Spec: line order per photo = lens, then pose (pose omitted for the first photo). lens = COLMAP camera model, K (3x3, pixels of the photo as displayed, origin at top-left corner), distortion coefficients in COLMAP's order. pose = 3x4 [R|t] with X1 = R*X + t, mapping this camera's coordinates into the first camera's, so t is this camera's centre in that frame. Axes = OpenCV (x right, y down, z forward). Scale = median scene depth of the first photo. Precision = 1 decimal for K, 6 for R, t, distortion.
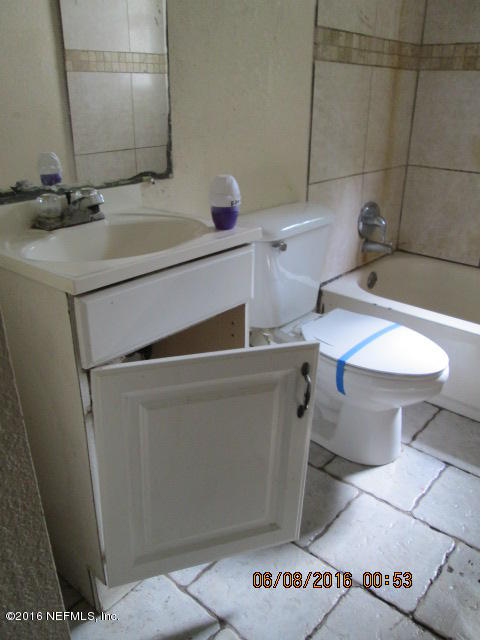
lens RADIAL K [[521.8, 0, 240.0], [0, 521.8, 320.0], [0, 0, 1]] dist [-0.044011, 0.006996]
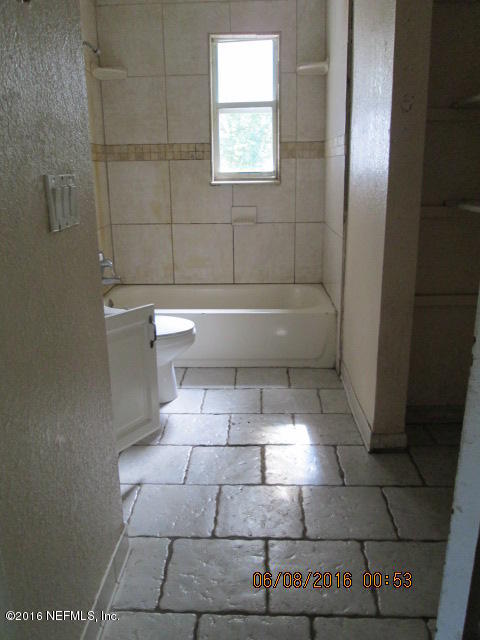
lens RADIAL K [[521.8, 0, 240.0], [0, 521.8, 320.0], [0, 0, 1]] dist [-0.044011, 0.006996]
pose [[0.769479, -0.195598, 0.607983, -0.378748], [0.276560, 0.960116, -0.041136, 0.129123], [-0.575688, 0.199797, 0.792883, -0.336213]]
